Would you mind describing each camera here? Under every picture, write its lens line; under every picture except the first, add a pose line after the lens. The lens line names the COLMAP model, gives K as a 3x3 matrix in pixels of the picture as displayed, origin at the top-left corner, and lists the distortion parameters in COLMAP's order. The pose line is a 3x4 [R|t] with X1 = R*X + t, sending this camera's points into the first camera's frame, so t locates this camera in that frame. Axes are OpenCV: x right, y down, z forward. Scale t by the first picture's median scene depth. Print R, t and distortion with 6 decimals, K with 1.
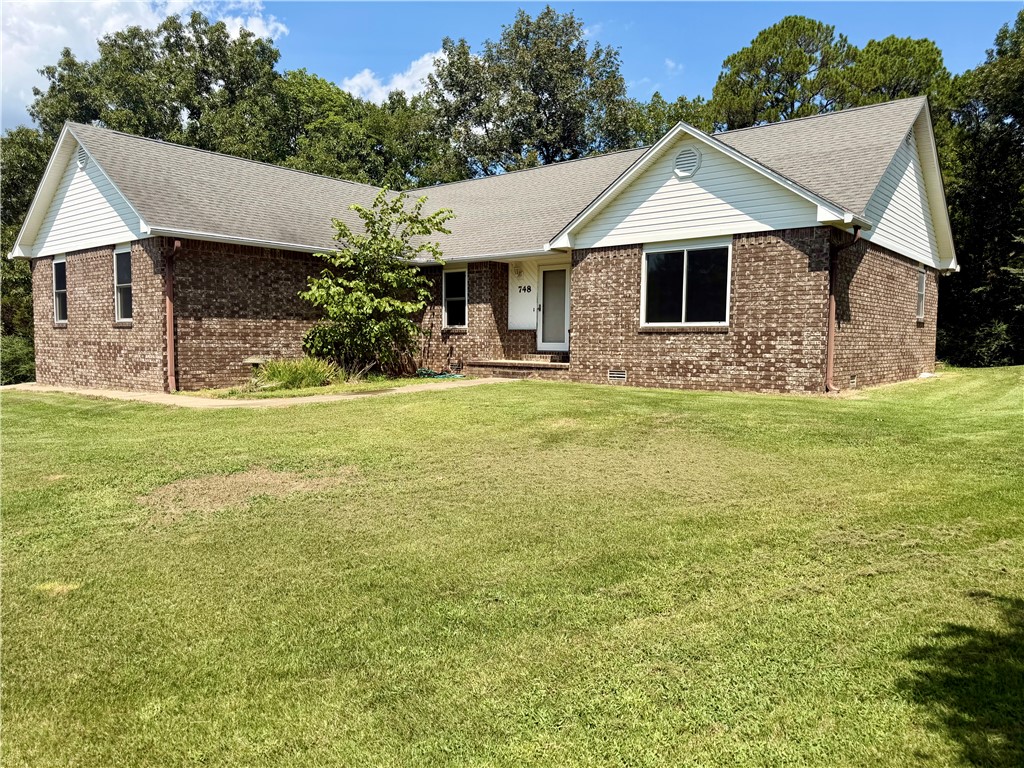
lens RADIAL K [[718.1, 0, 511.0], [0, 718.1, 386.7], [0, 0, 1]] dist [0.119224, -0.187815]
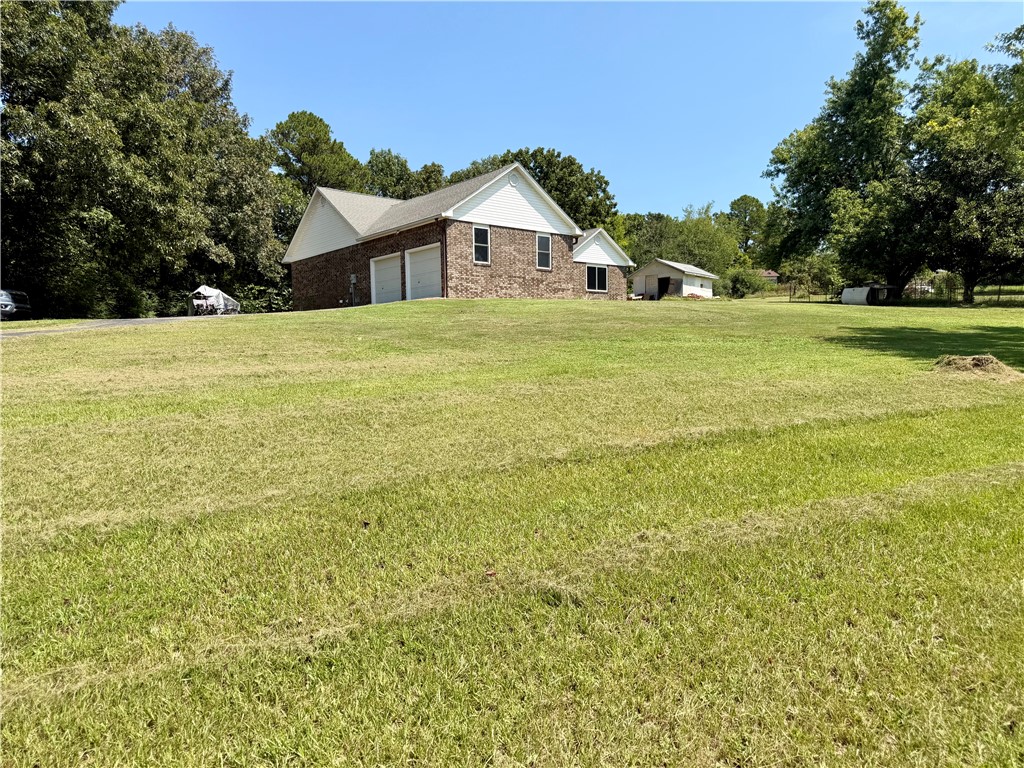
lens RADIAL K [[722.8, 0, 512.0], [0, 722.8, 384.0], [0, 0, 1]] dist [0.124591, -0.188026]
pose [[0.197048, -0.041691, 0.979507, -2.723066], [0.084540, 0.996097, 0.025390, 0.192541], [-0.976742, 0.077804, 0.199804, 0.705949]]
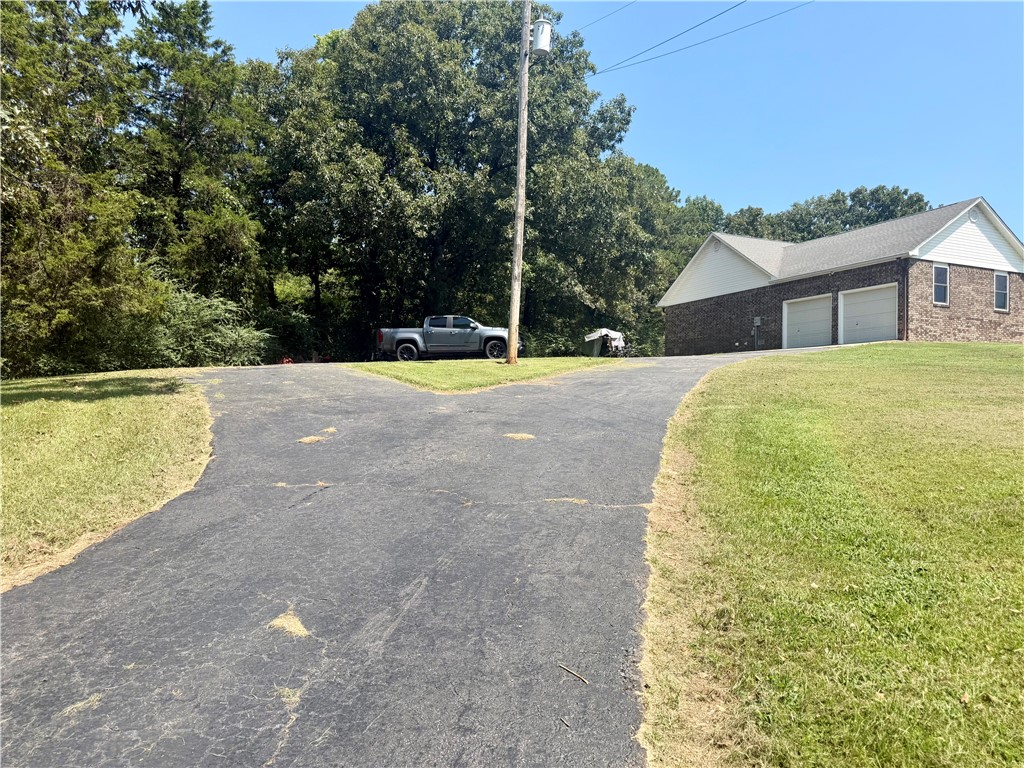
lens RADIAL K [[728.0, 0, 512.0], [0, 728.0, 384.0], [0, 0, 1]] dist [0.060134, -0.089020]
pose [[0.473232, 0.030142, 0.880422, -2.924671], [0.039828, 0.997660, -0.055563, 0.166536], [-0.880037, 0.061360, 0.470925, 1.265501]]
